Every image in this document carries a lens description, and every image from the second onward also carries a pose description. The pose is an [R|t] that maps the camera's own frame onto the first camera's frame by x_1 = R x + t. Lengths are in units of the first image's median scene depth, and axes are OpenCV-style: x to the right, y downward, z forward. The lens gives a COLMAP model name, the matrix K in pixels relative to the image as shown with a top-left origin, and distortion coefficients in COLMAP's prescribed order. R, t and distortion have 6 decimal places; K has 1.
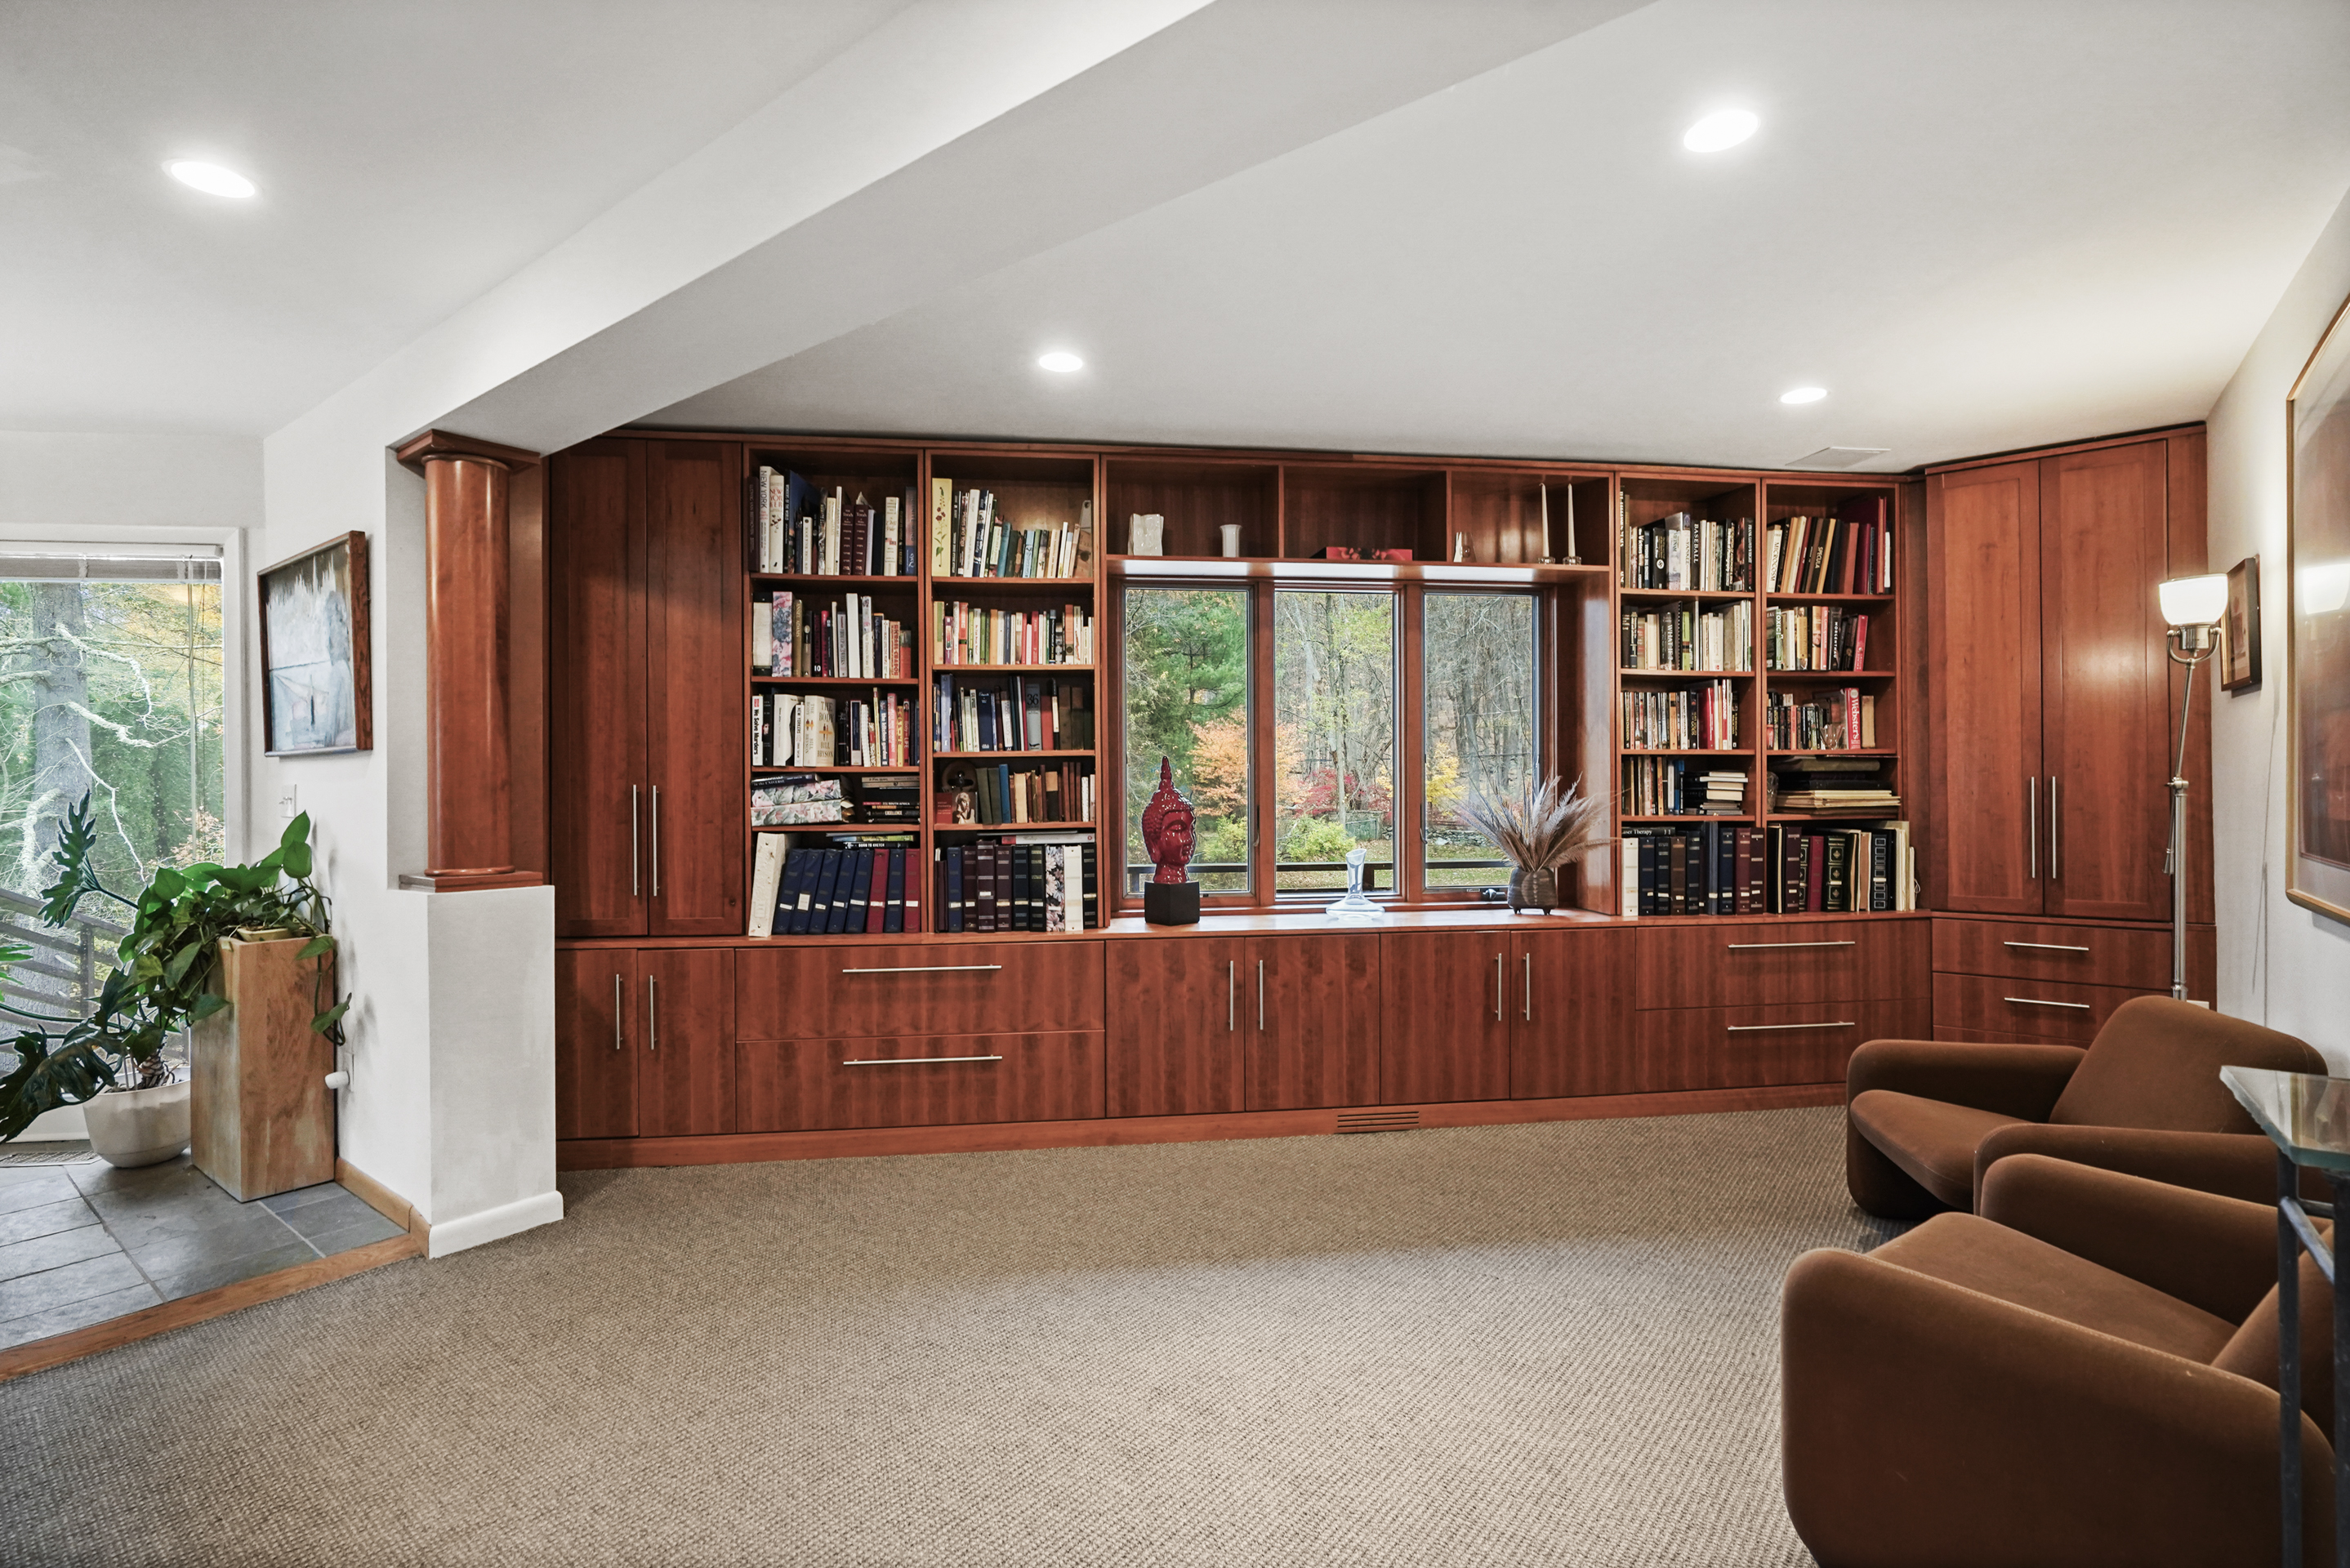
lens RADIAL K [[1085.1, 0, 1192.1], [0, 1085.1, 785.8], [0, 0, 1]] dist [-0.002541, 0.001361]
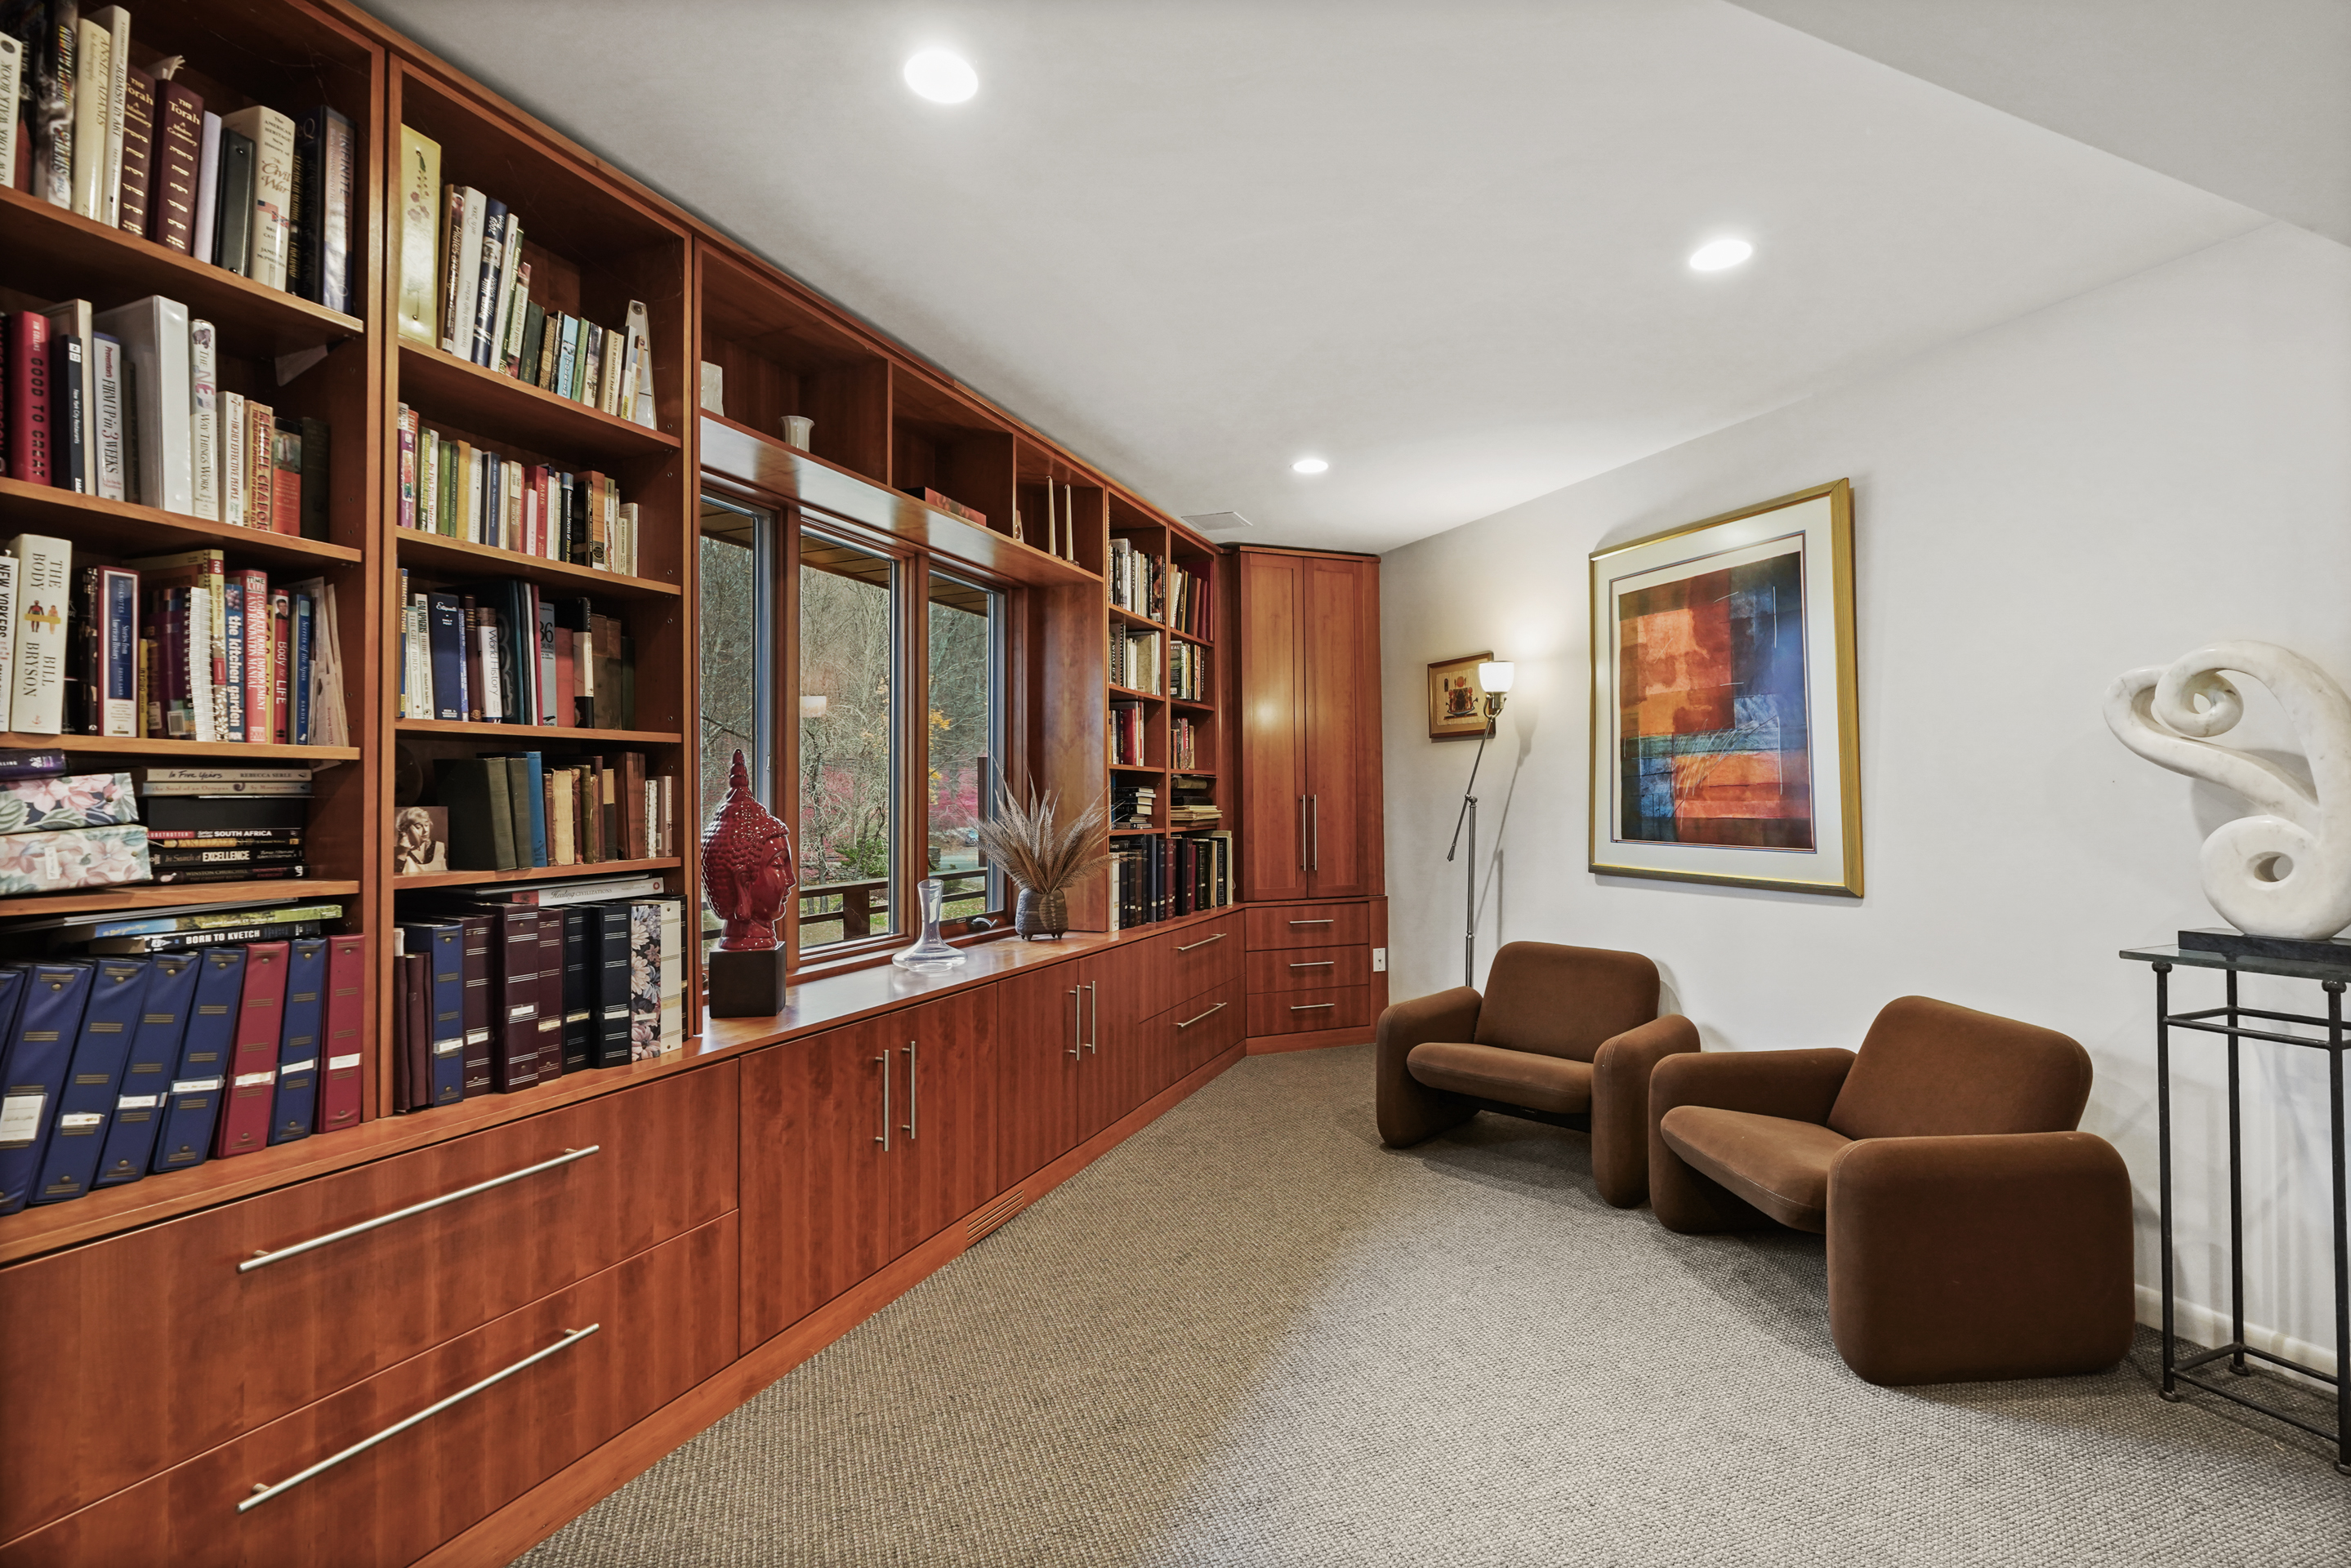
lens RADIAL K [[1068.1, 0, 1176.2], [0, 1068.1, 789.1], [0, 0, 1]] dist [-0.000933, 0.000571]
pose [[0.516221, 0.013580, 0.856348, -0.445790], [-0.000099, 0.999875, -0.015796, 0.005817], [-0.856456, 0.008070, 0.516157, 0.480609]]
